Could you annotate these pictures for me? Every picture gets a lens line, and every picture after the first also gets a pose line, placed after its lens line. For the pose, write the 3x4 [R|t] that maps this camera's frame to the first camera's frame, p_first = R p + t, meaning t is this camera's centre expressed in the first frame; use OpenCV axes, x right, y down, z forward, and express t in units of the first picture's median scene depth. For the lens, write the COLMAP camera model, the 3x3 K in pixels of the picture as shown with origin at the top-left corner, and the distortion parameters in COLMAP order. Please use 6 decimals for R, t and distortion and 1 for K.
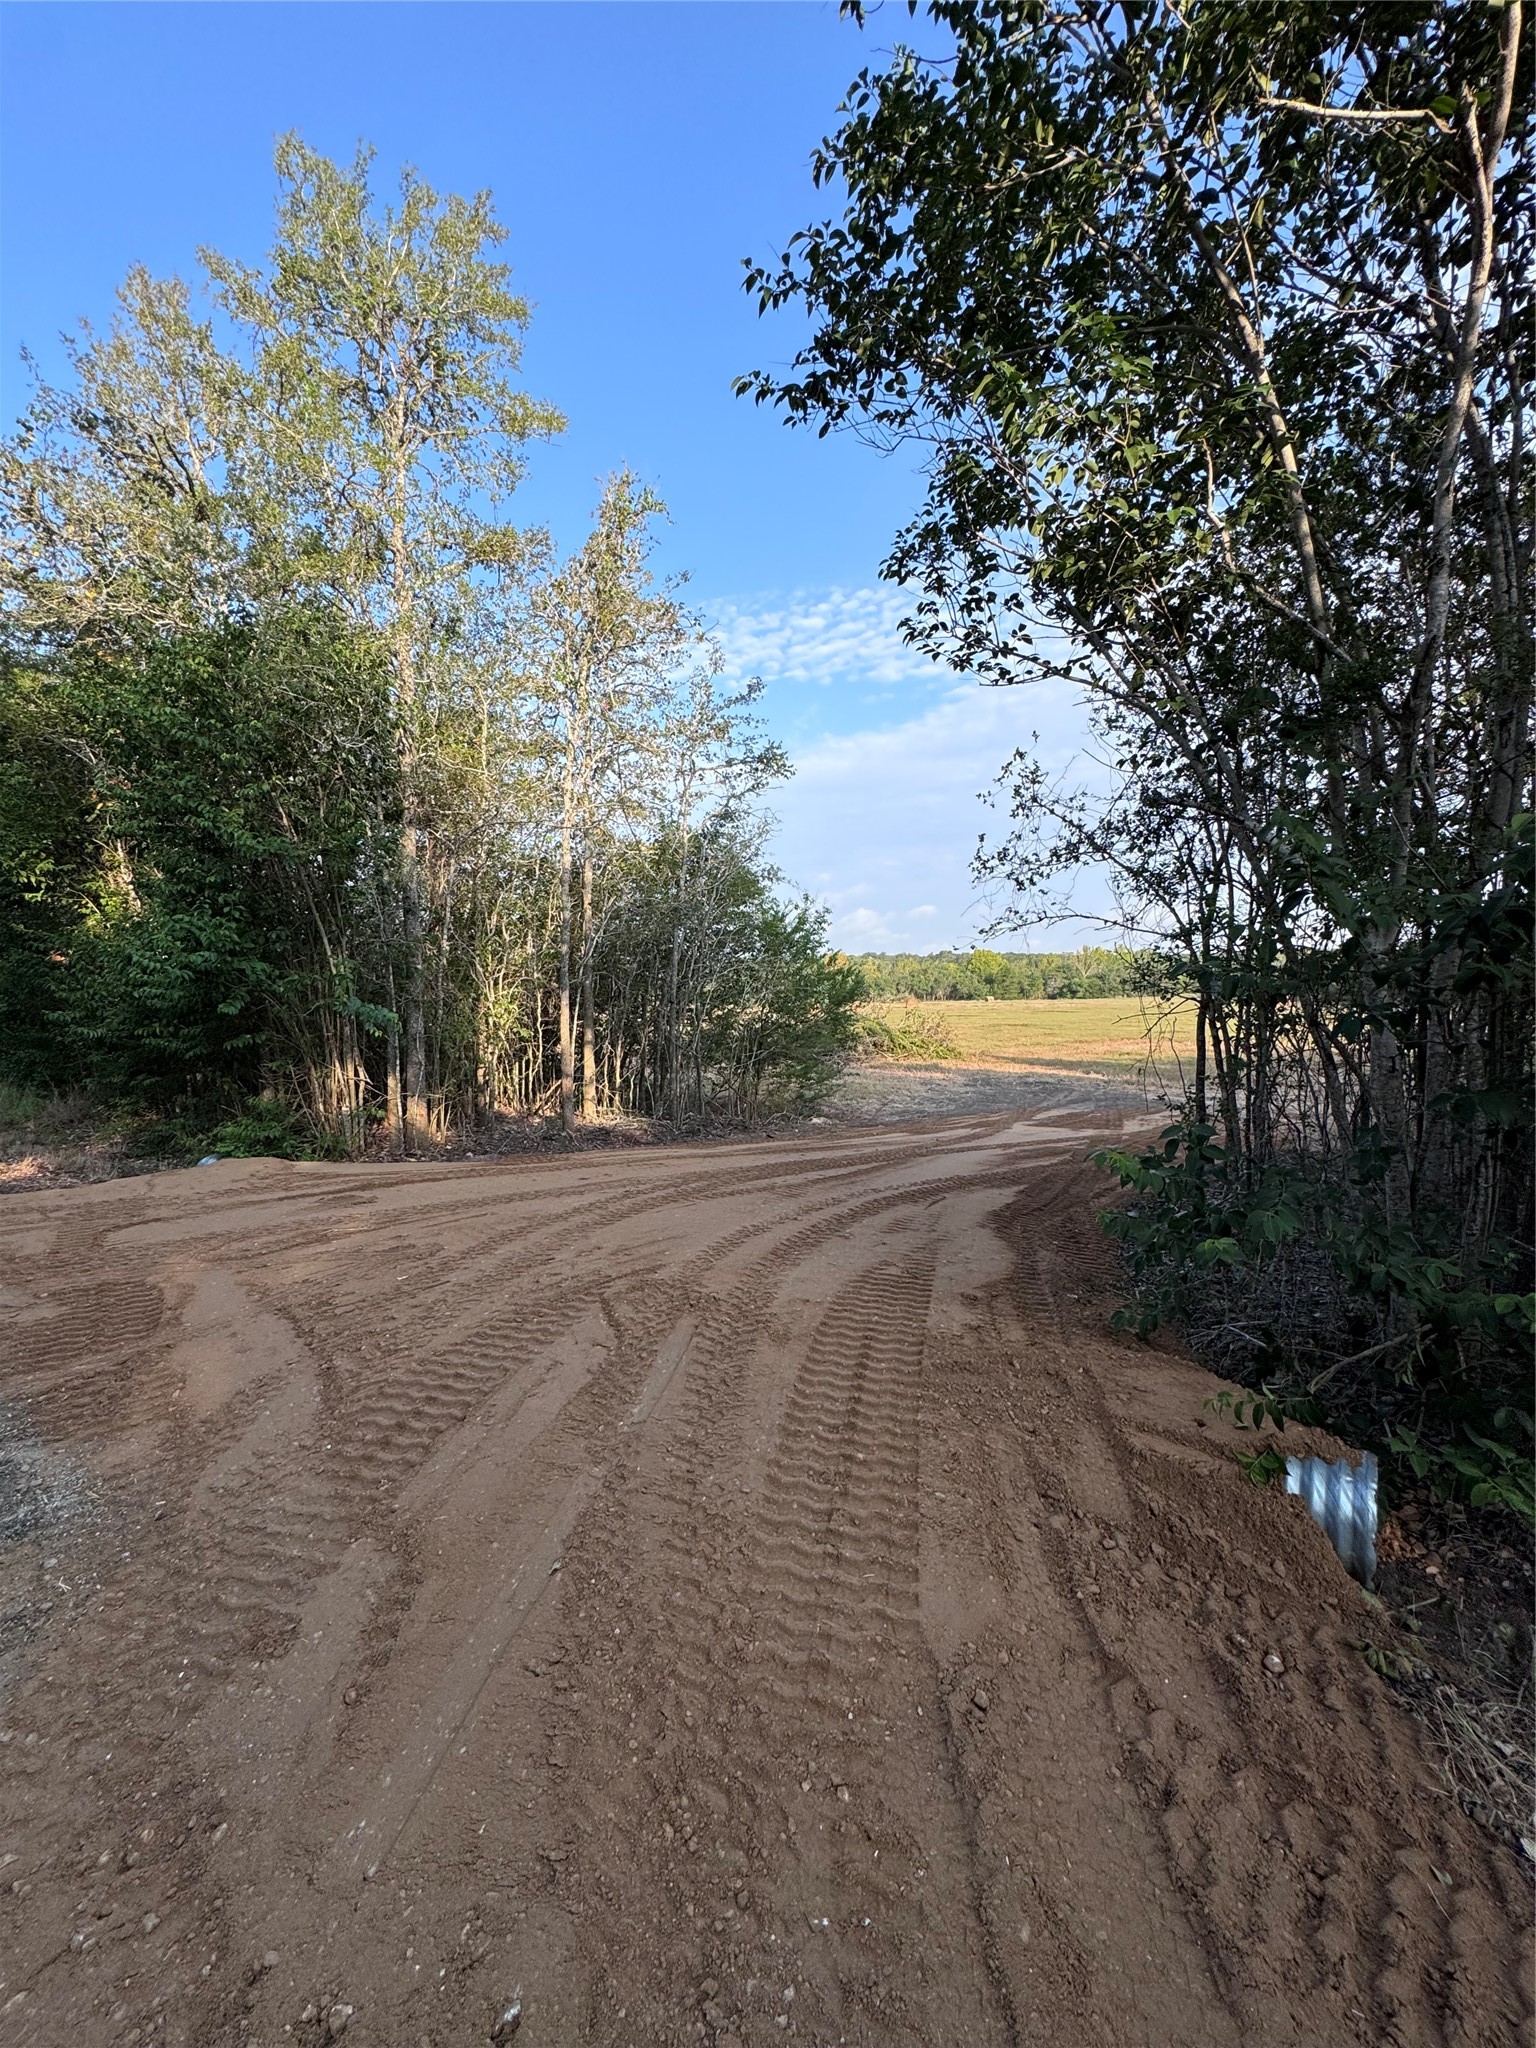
lens RADIAL K [[821.0, 0, 771.8], [0, 821.0, 1025.4], [0, 0, 1]] dist [-0.000057, -0.000466]
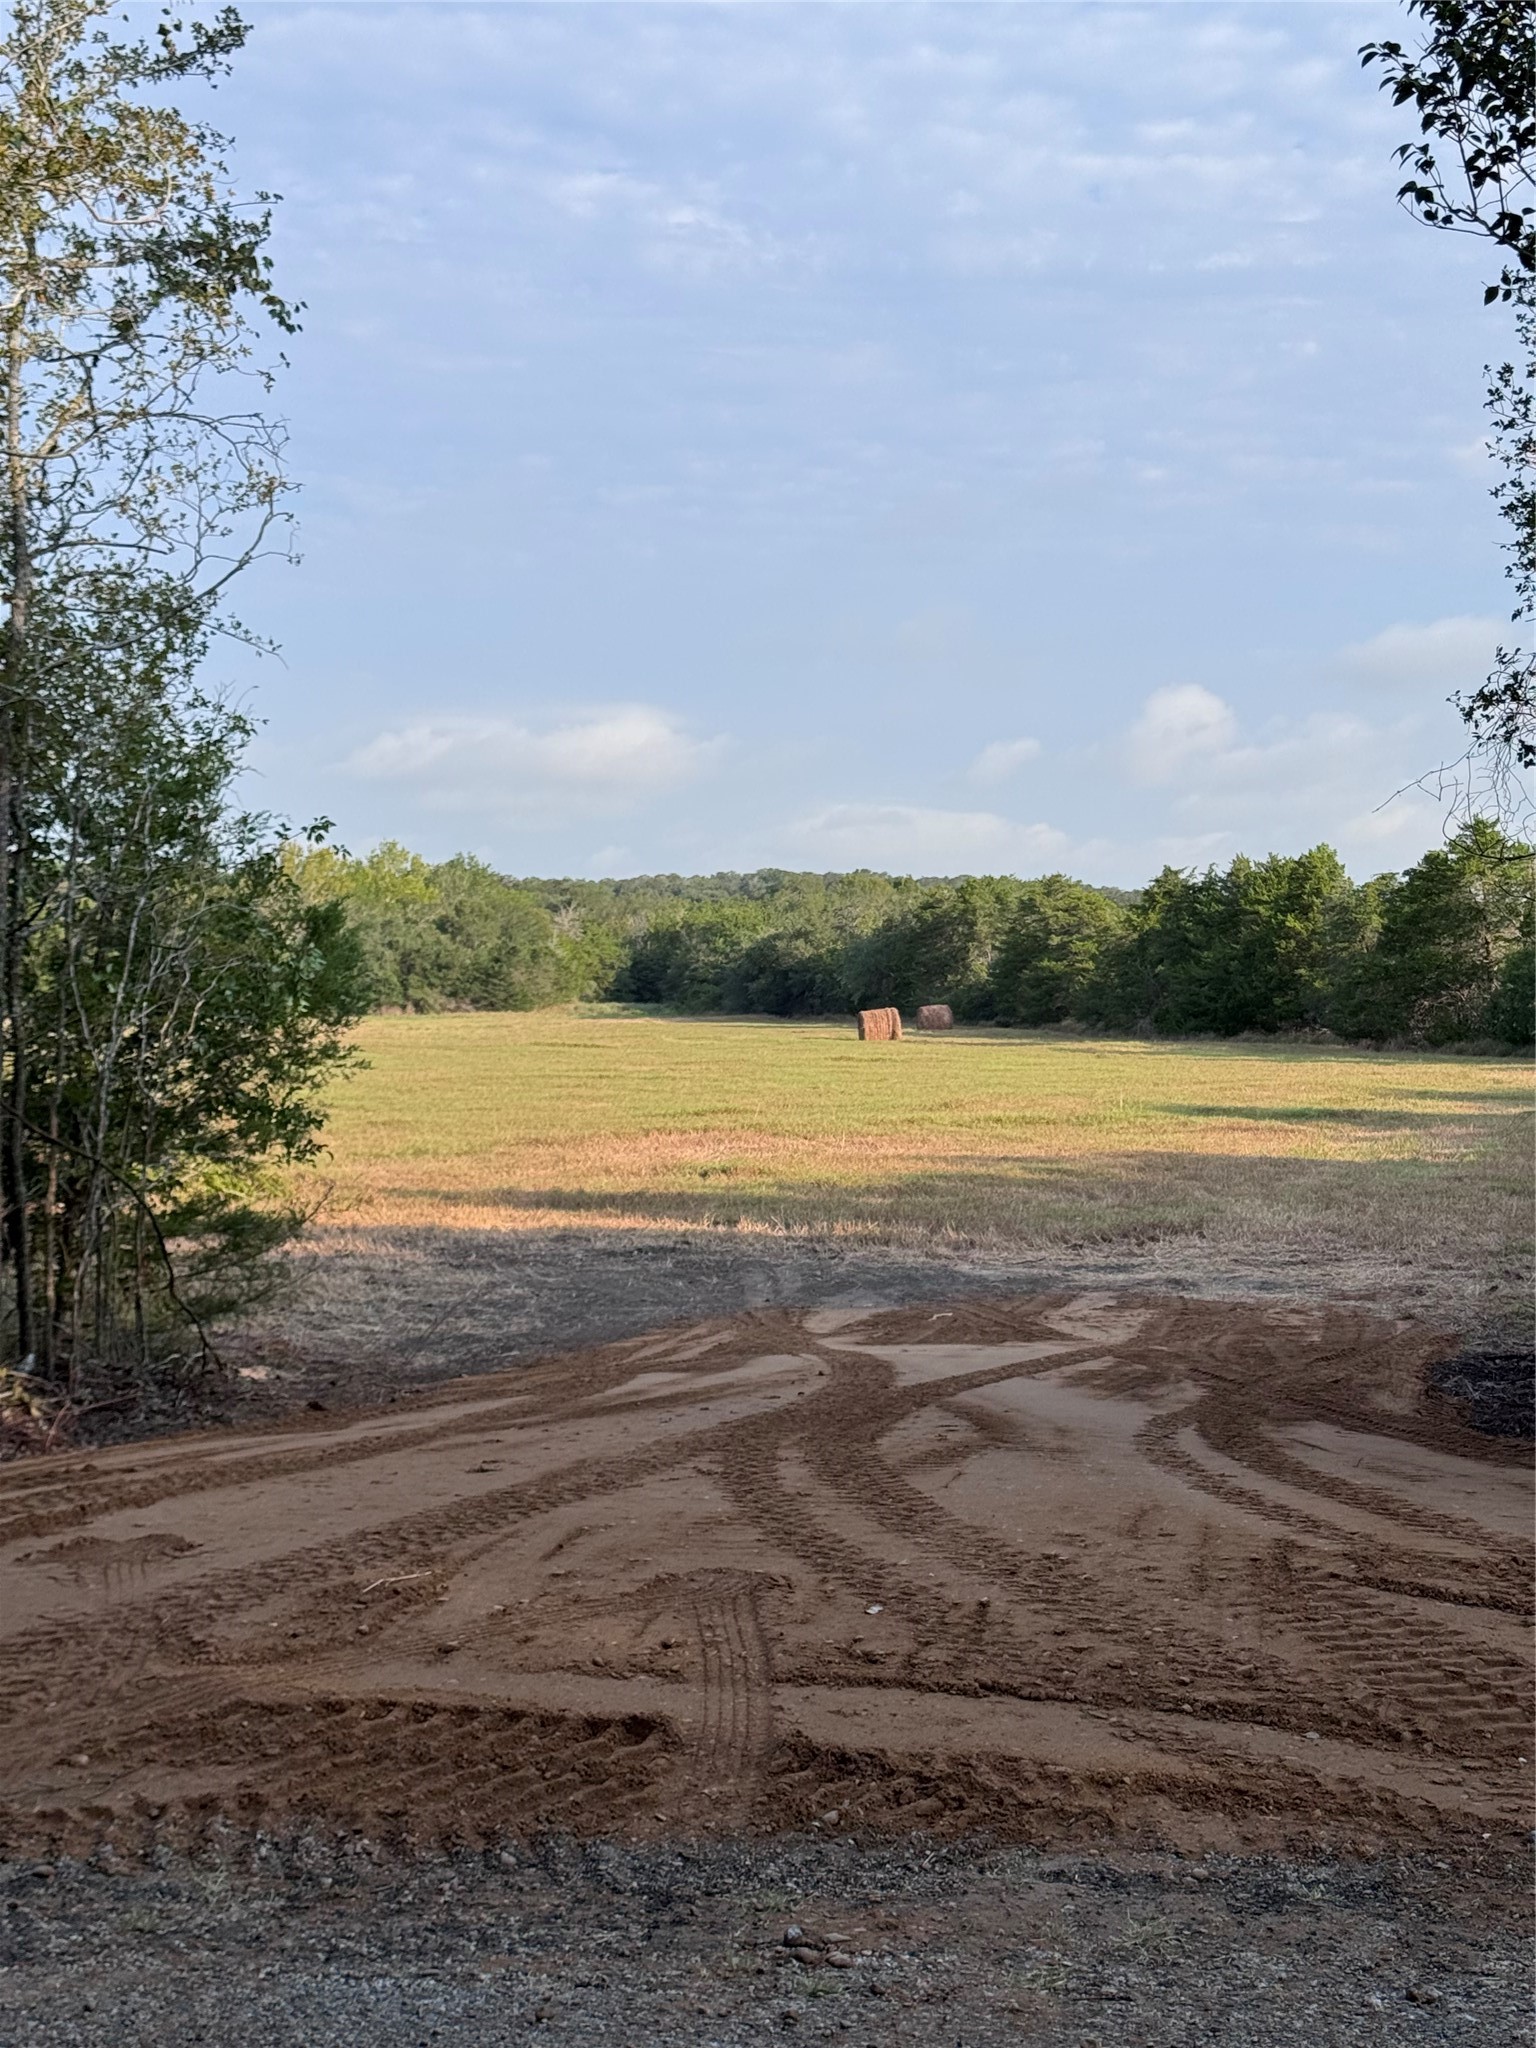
lens RADIAL K [[2877.9, 0, 774.7], [0, 2877.9, 1029.6], [0, 0, 1]] dist [0.114656, 0.000000]
pose [[0.851102, 0.003446, 0.524989, -0.441519], [0.011183, 0.999633, -0.024691, 0.013400], [-0.524882, 0.026885, 0.850751, -0.094811]]
